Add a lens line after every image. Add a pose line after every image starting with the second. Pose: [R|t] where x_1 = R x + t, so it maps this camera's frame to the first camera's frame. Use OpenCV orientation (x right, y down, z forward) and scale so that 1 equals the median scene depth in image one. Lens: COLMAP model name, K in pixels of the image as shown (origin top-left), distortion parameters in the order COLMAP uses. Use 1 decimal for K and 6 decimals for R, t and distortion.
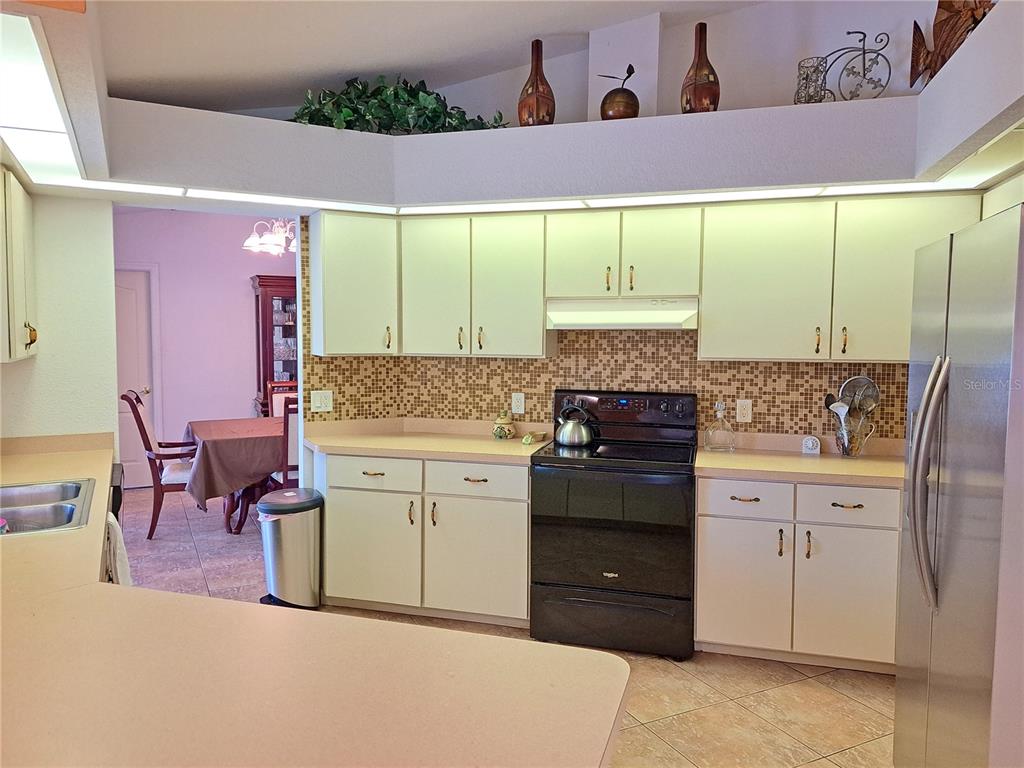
lens RADIAL K [[745.7, 0, 512.0], [0, 745.7, 384.0], [0, 0, 1]] dist [0.040780, -0.000531]
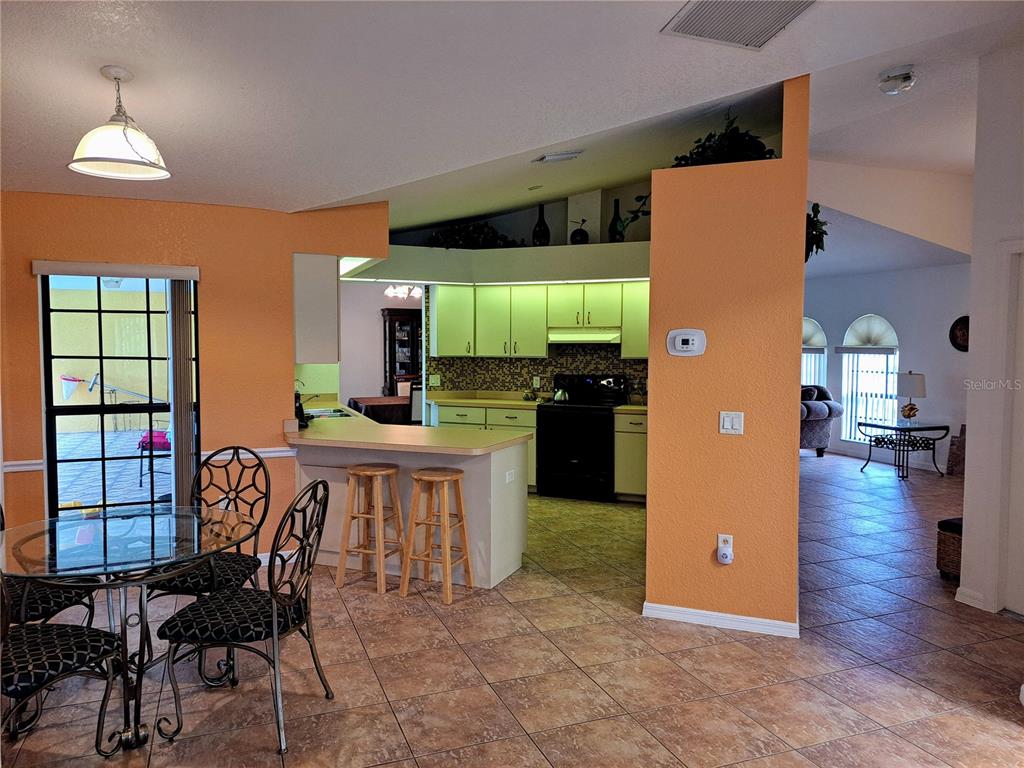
lens RADIAL K [[745.7, 0, 512.0], [0, 745.7, 384.0], [0, 0, 1]] dist [0.040780, -0.000531]
pose [[0.994867, 0.004057, -0.101114, 0.143747], [-0.005384, 0.999903, -0.012854, 0.057747], [0.101052, 0.013332, 0.994792, -0.927097]]
